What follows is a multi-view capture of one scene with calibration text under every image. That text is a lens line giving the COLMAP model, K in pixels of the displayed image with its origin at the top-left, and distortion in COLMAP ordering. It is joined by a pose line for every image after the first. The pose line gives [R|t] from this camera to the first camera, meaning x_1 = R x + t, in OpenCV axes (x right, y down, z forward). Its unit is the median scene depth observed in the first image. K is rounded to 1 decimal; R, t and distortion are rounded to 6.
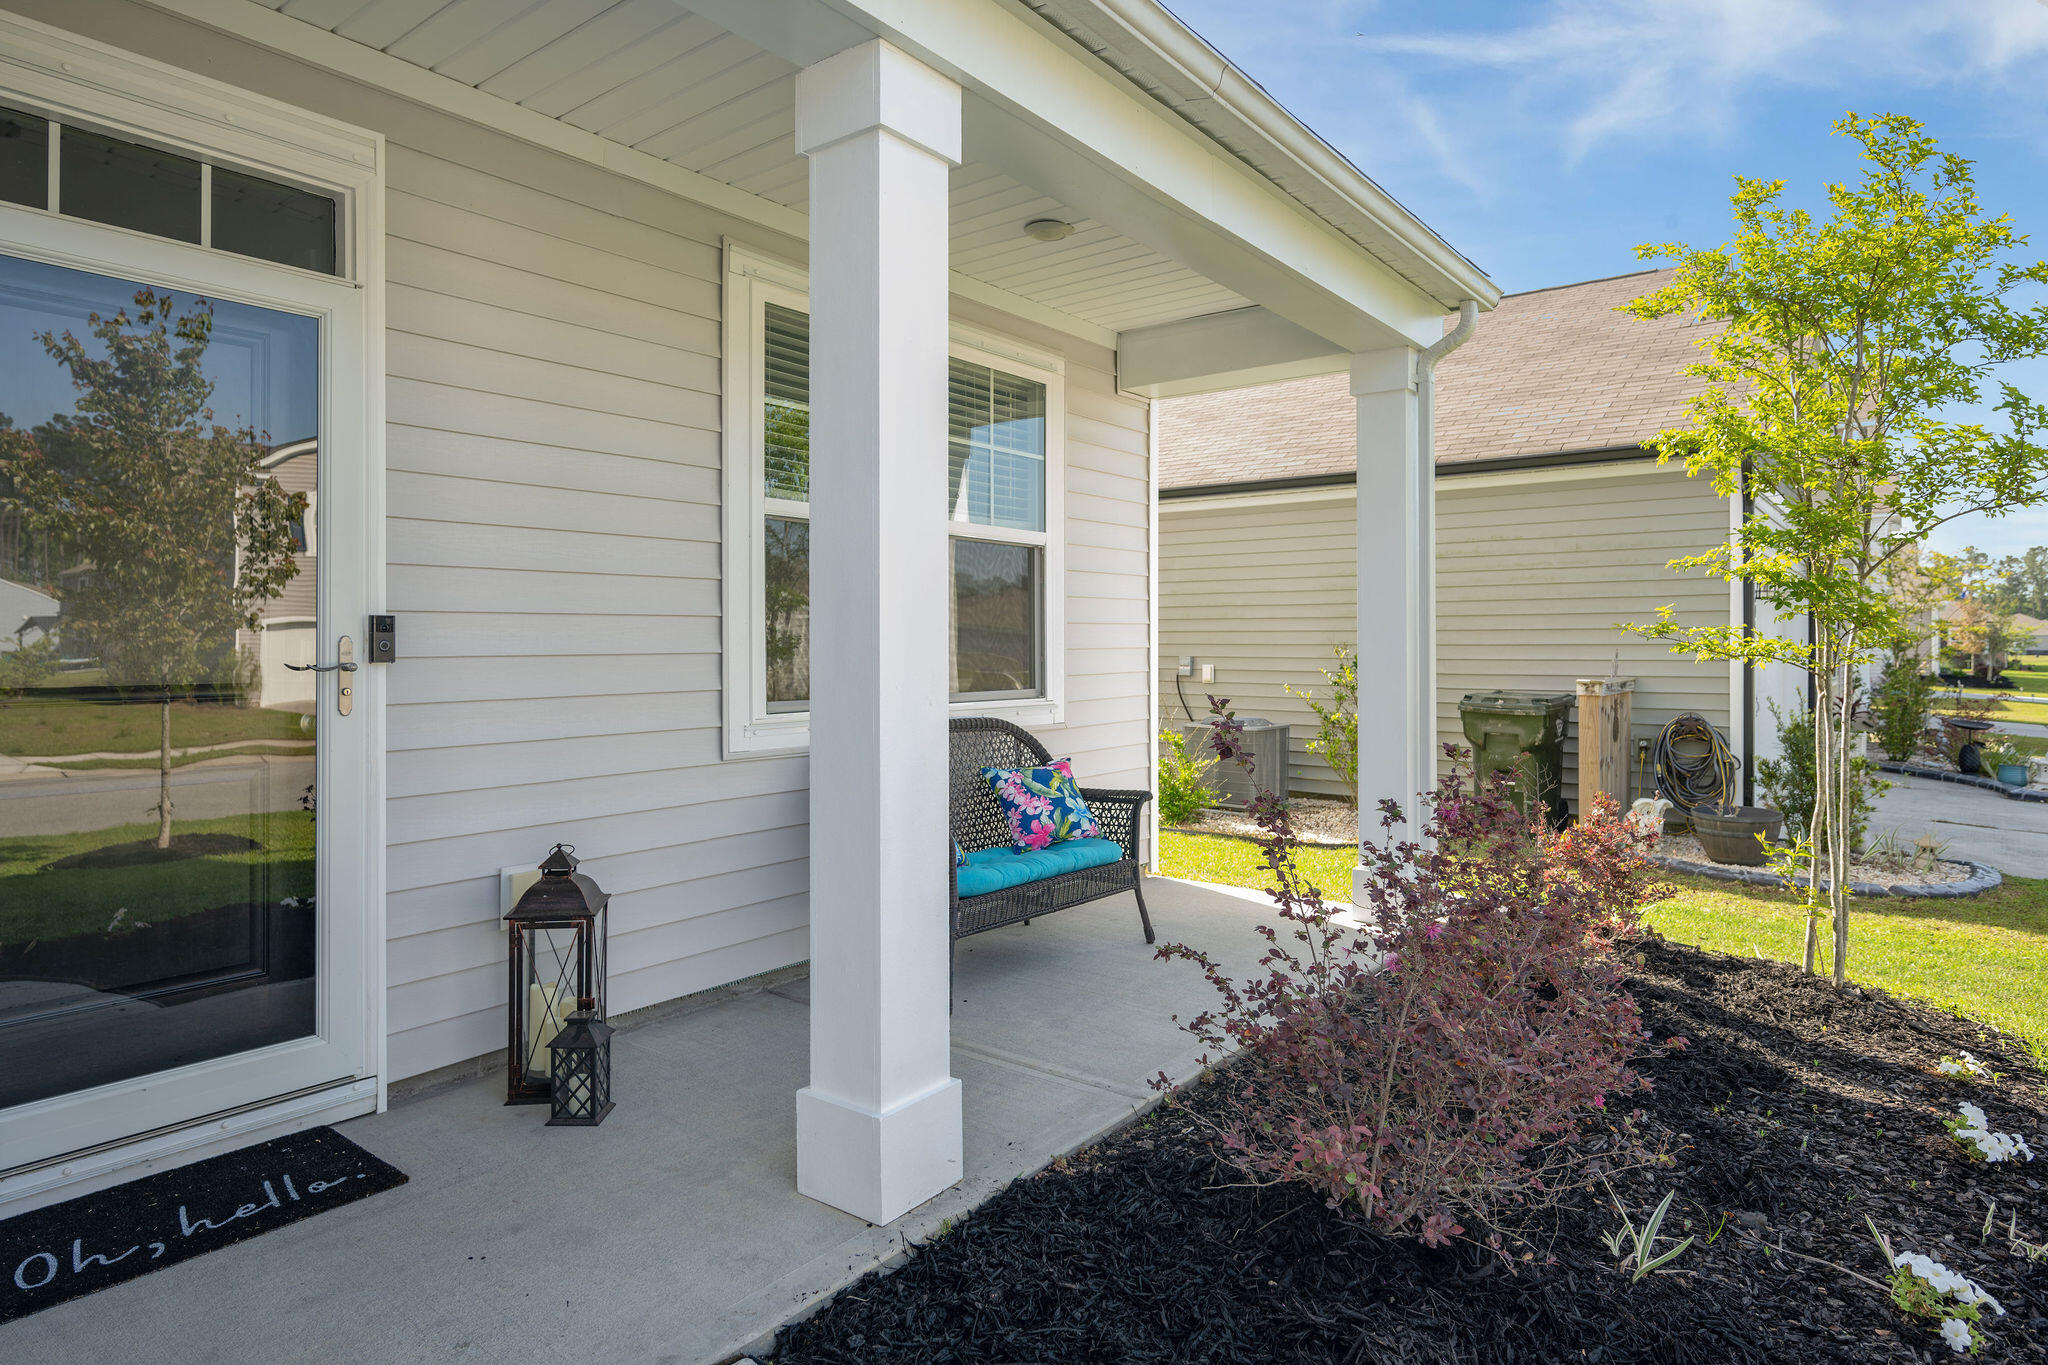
lens RADIAL K [[1173.6, 0, 1001.0], [0, 1173.6, 626.8], [0, 0, 1]] dist [0.034898, 0.000441]
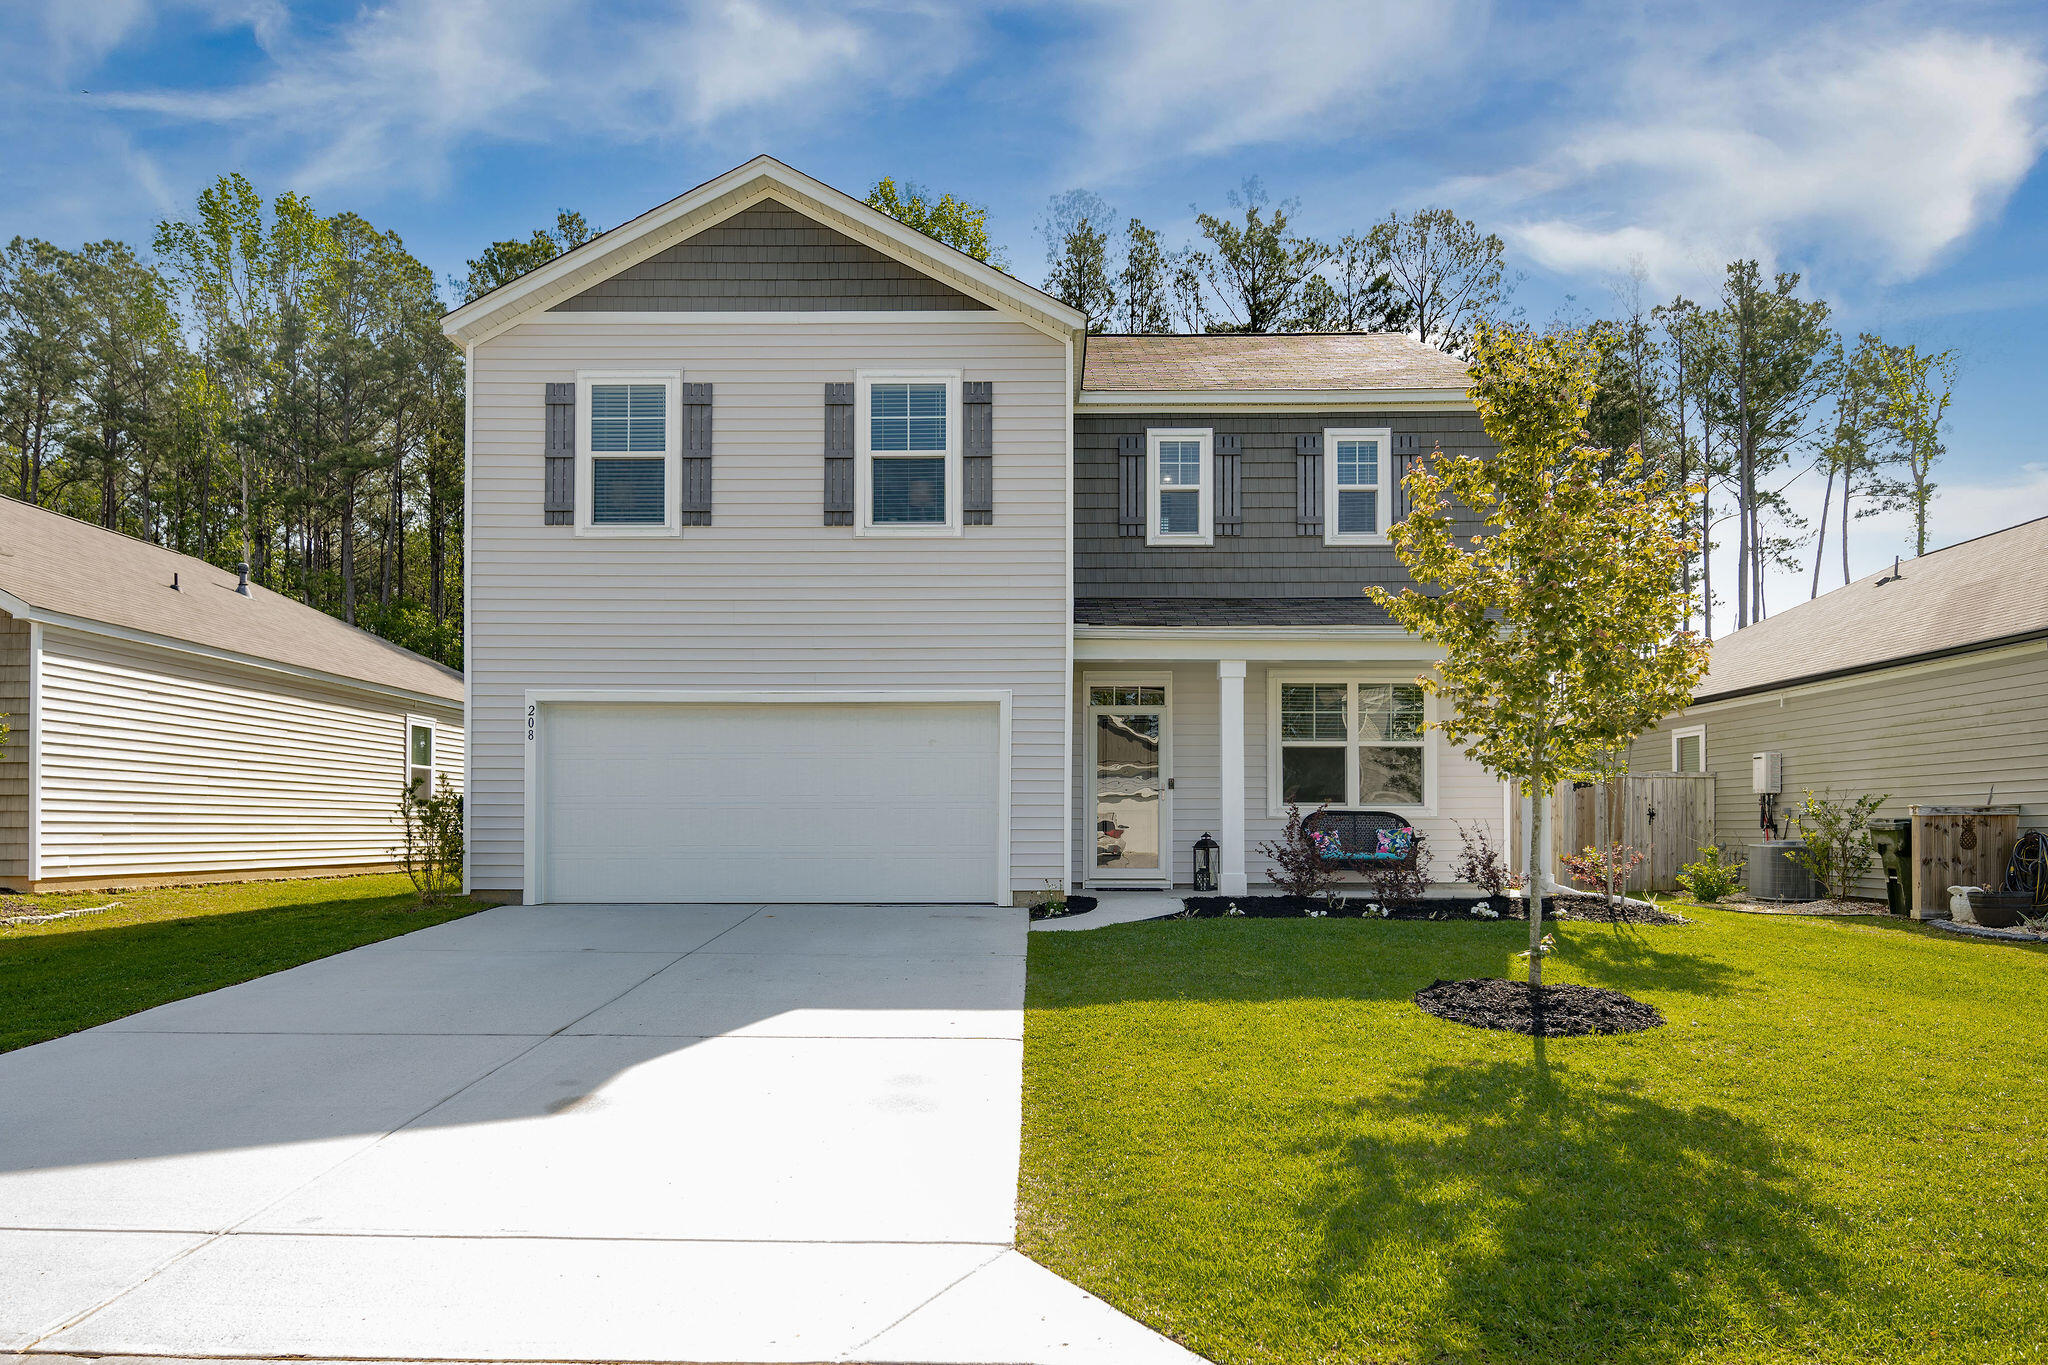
lens RADIAL K [[1294.7, 0, 1012.8], [0, 1294.7, 817.6], [0, 0, 1]] dist [0.025175, -0.003334]
pose [[0.602787, -0.009216, -0.797849, 1.806399], [0.010432, 0.999939, -0.003669, 0.089286], [0.797834, -0.006112, 0.602846, -1.456052]]
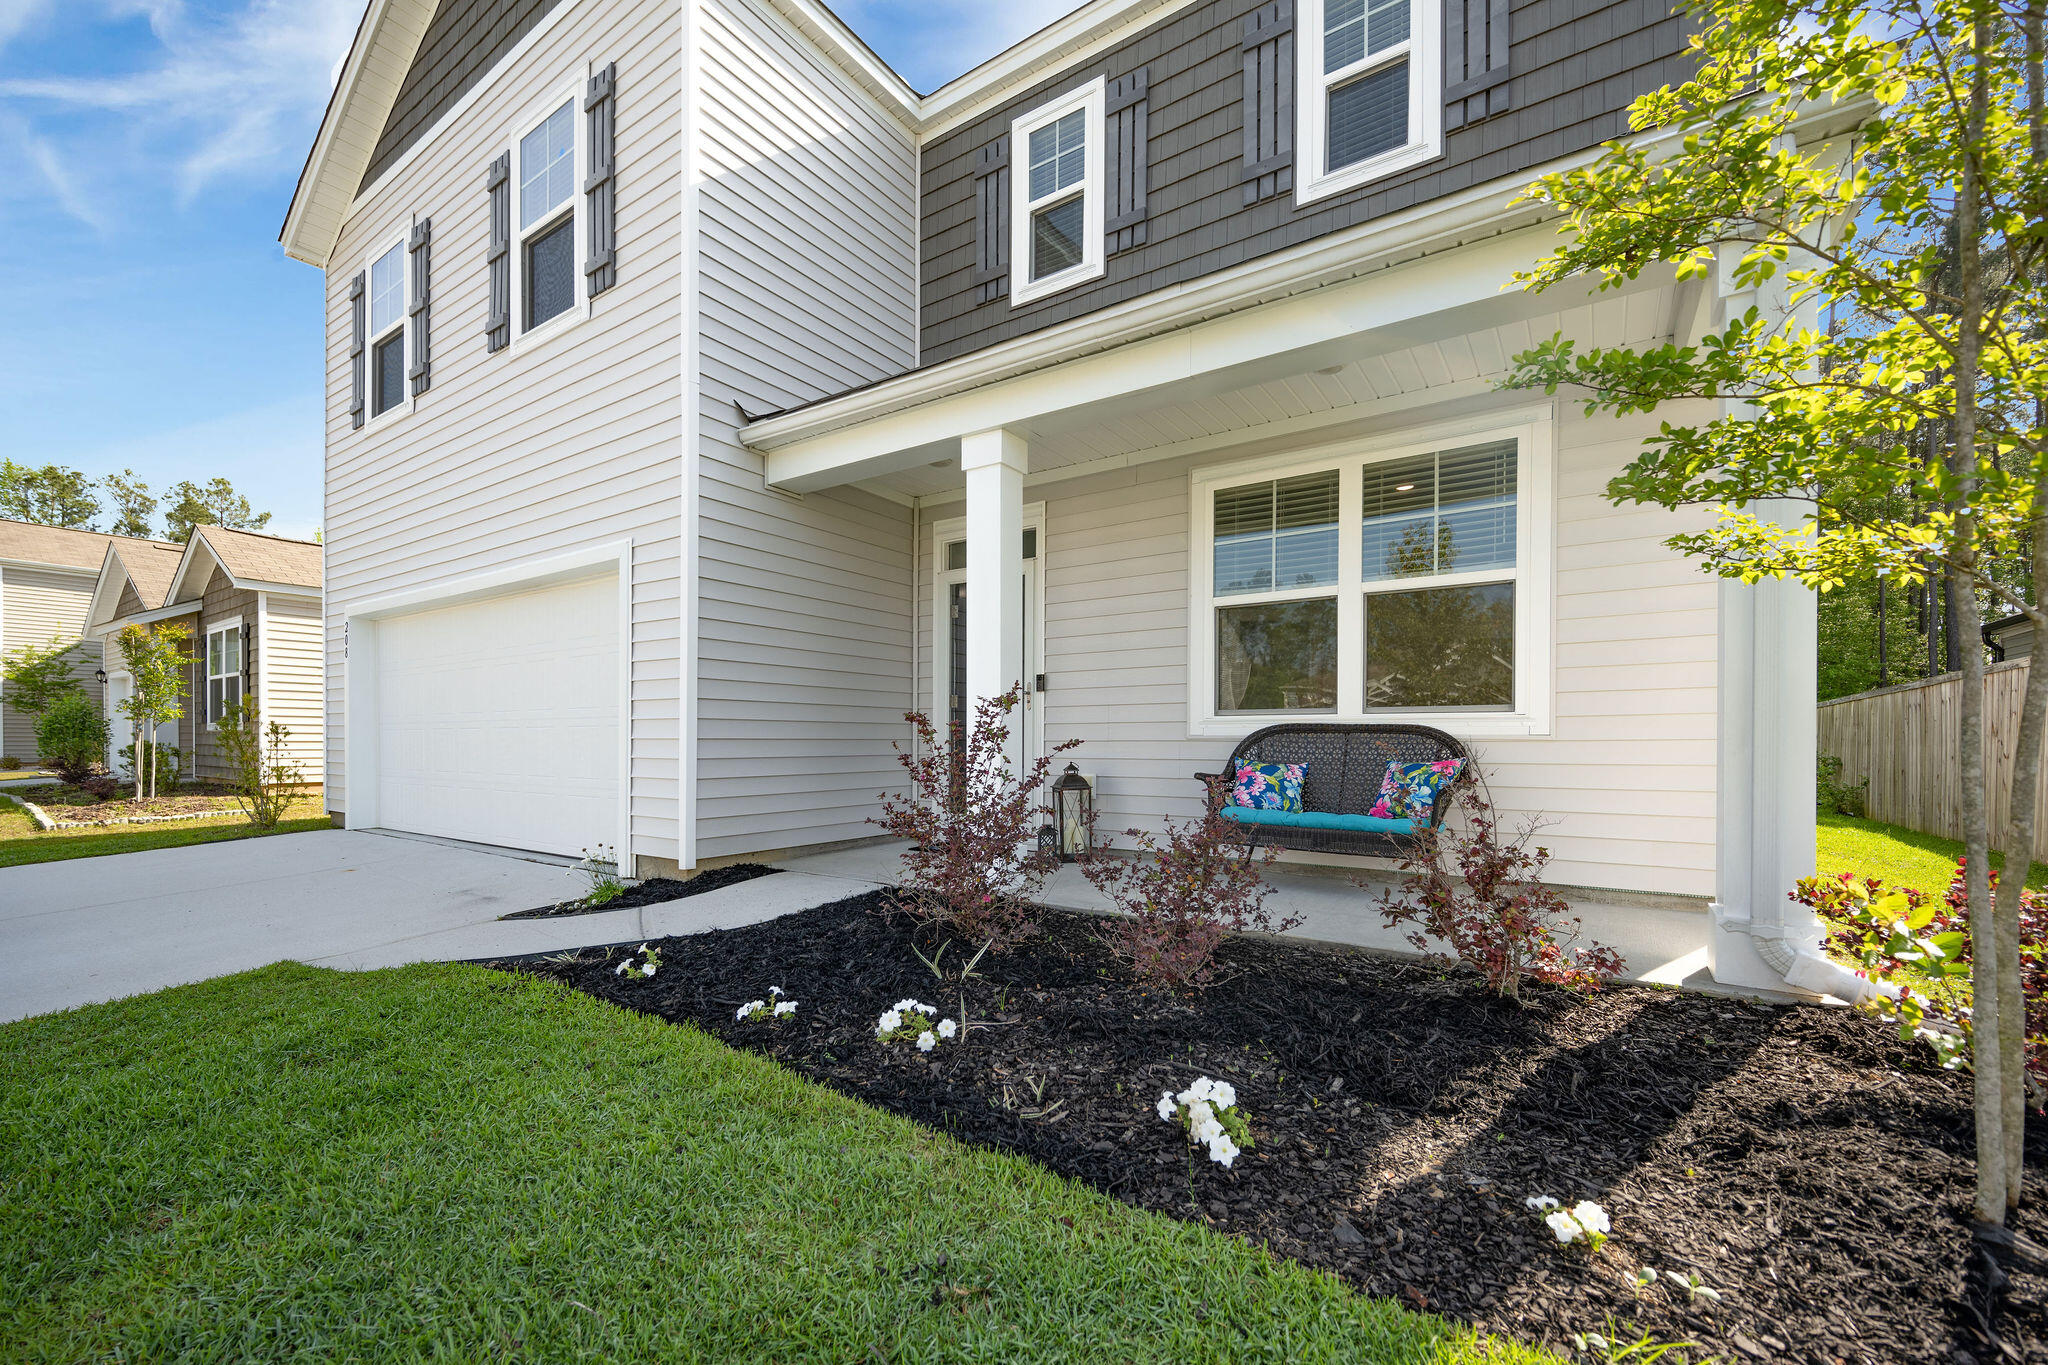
lens RADIAL K [[823.7, 0, 1009.5], [0, 823.7, 742.5], [0, 0, 1]] dist [0.001682, -0.001132]
pose [[0.056081, 0.004390, -0.998417, 0.834571], [0.010933, 0.999928, 0.005011, 0.082845], [0.998366, -0.011197, 0.056029, 0.481763]]
